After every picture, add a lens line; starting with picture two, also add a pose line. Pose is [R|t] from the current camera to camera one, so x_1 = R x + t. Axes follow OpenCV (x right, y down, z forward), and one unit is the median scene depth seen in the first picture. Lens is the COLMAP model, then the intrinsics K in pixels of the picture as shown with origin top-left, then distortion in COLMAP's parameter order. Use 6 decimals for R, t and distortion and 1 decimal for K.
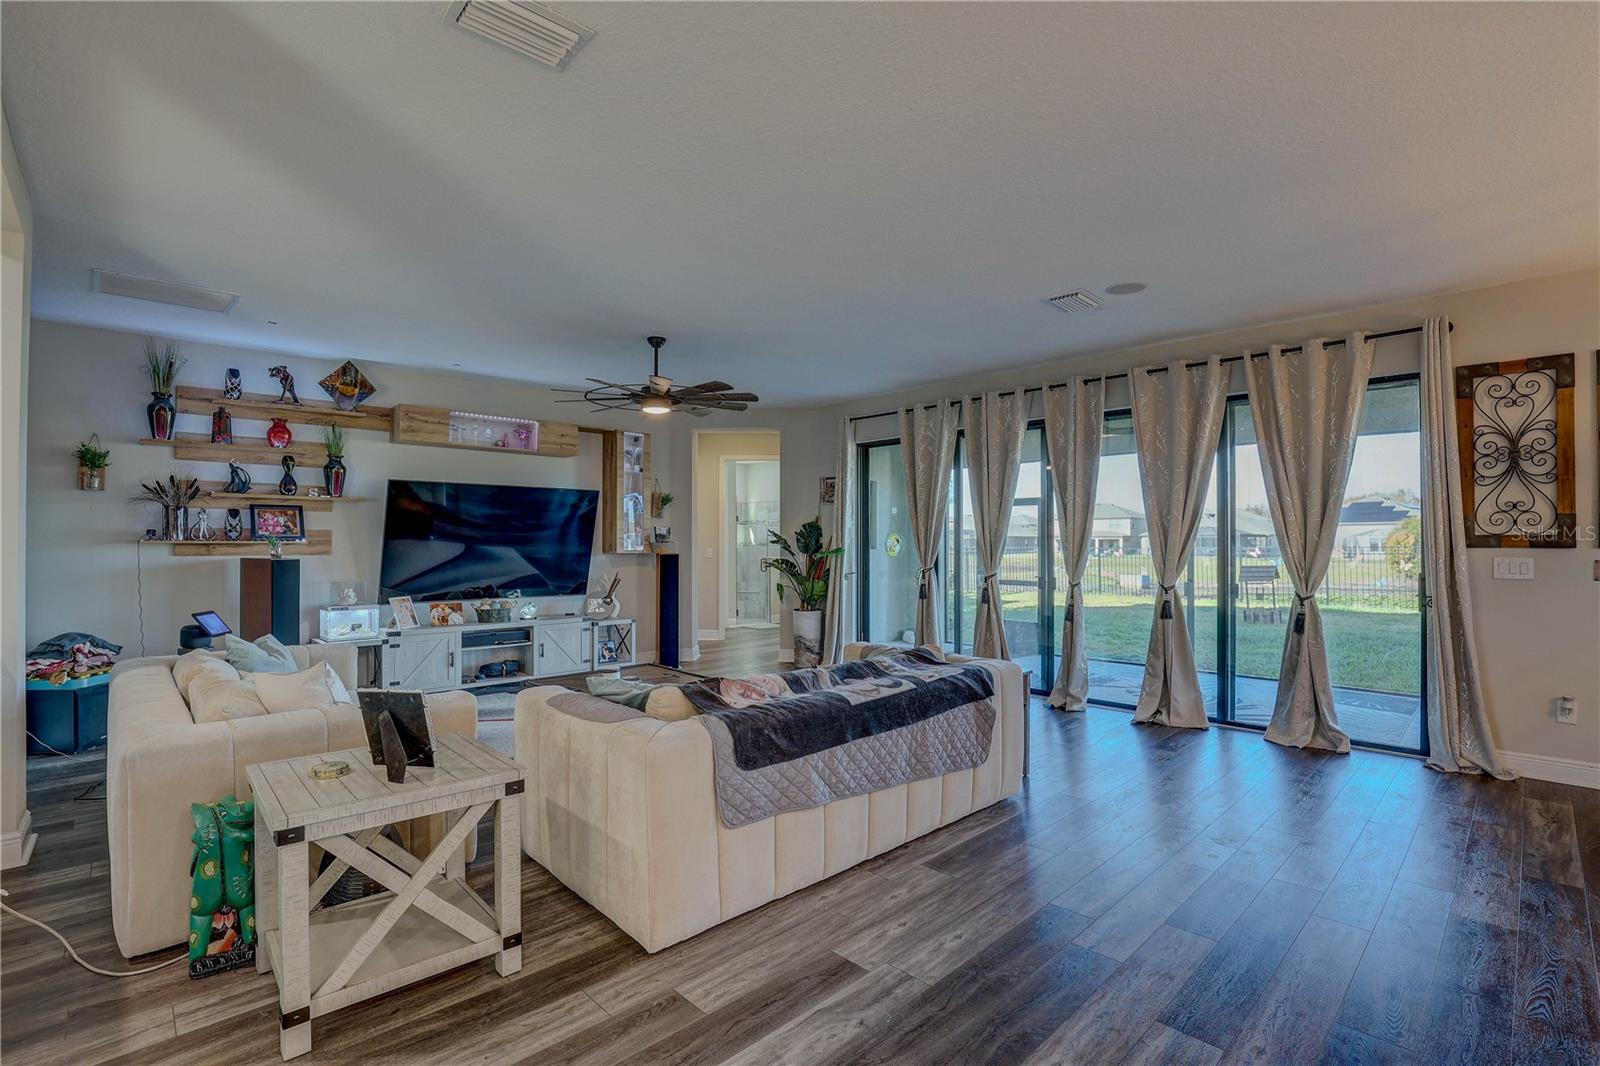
lens RADIAL K [[735.3, 0, 793.3], [0, 735.3, 537.7], [0, 0, 1]] dist [-0.028463, 0.001767]
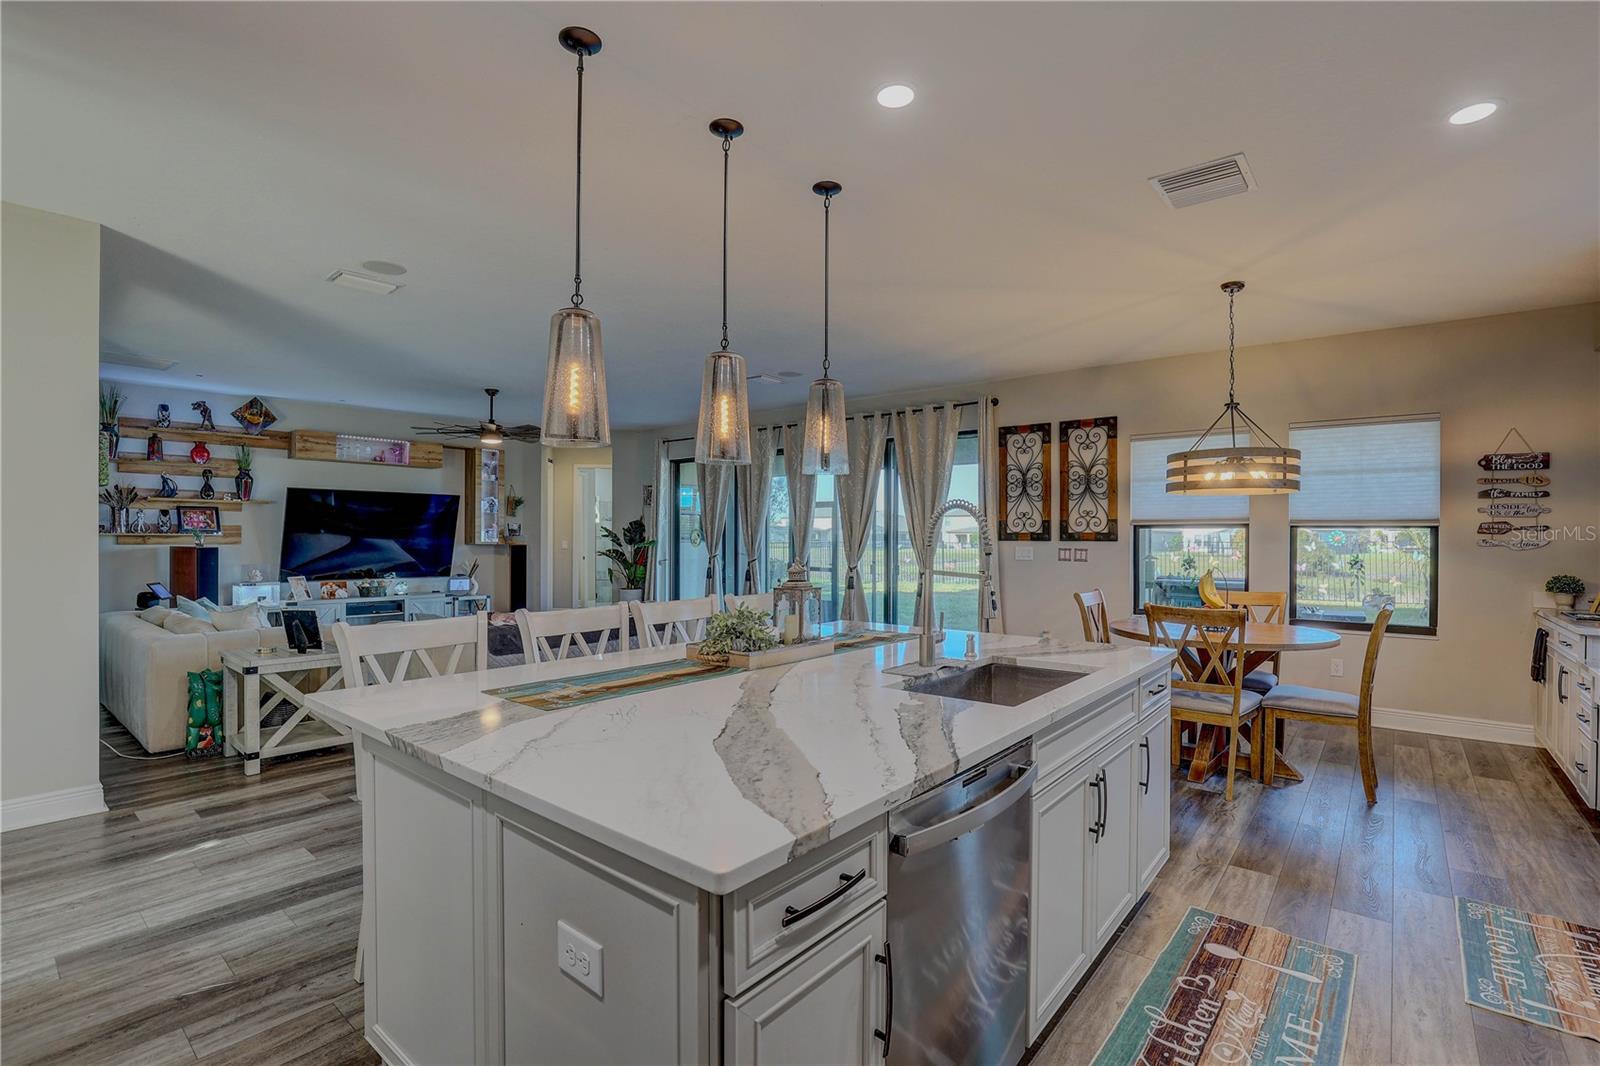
lens RADIAL K [[735.3, 0, 793.4], [0, 735.3, 538.8], [0, 0, 1]] dist [-0.028463, 0.001767]
pose [[0.993474, 0.002912, 0.114023, 0.212716], [-0.003934, 0.999954, 0.008740, -0.001873], [-0.113992, -0.009132, 0.993440, -0.424358]]
